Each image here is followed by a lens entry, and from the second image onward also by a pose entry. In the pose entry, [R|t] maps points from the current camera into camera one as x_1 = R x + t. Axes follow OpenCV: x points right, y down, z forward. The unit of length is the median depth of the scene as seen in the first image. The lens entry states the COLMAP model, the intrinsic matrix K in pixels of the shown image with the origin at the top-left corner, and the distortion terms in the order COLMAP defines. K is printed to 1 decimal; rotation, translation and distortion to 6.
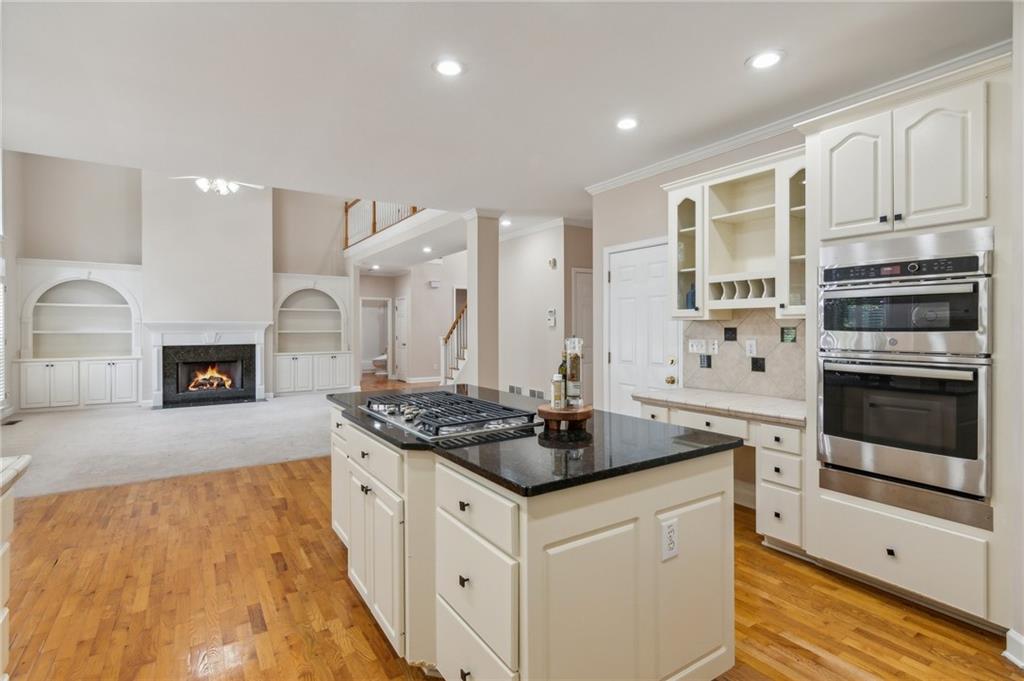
lens RADIAL K [[493.4, 0, 512.7], [0, 493.4, 335.6], [0, 0, 1]] dist [0.000398, -0.000037]
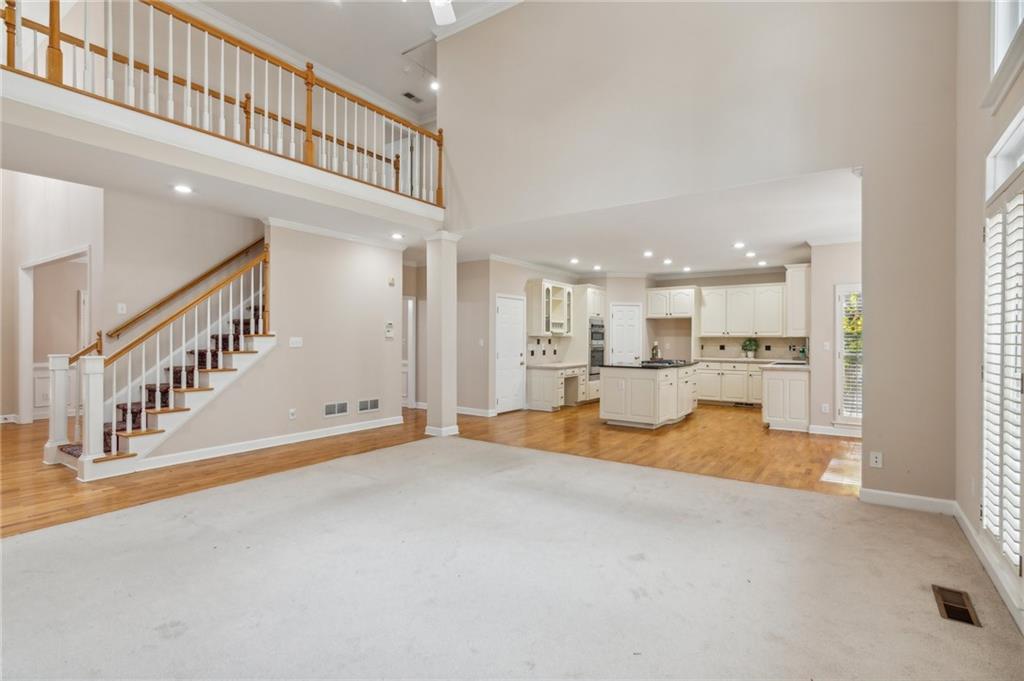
lens RADIAL K [[493.4, 0, 512.0], [0, 493.4, 340.5], [0, 0, 1]] dist [0.000769, 0.000196]
pose [[-0.367873, 0.003066, 0.929871, -1.977522], [0.017853, 0.999834, 0.003766, -0.021813], [-0.929705, 0.017986, -0.367867, 2.166915]]
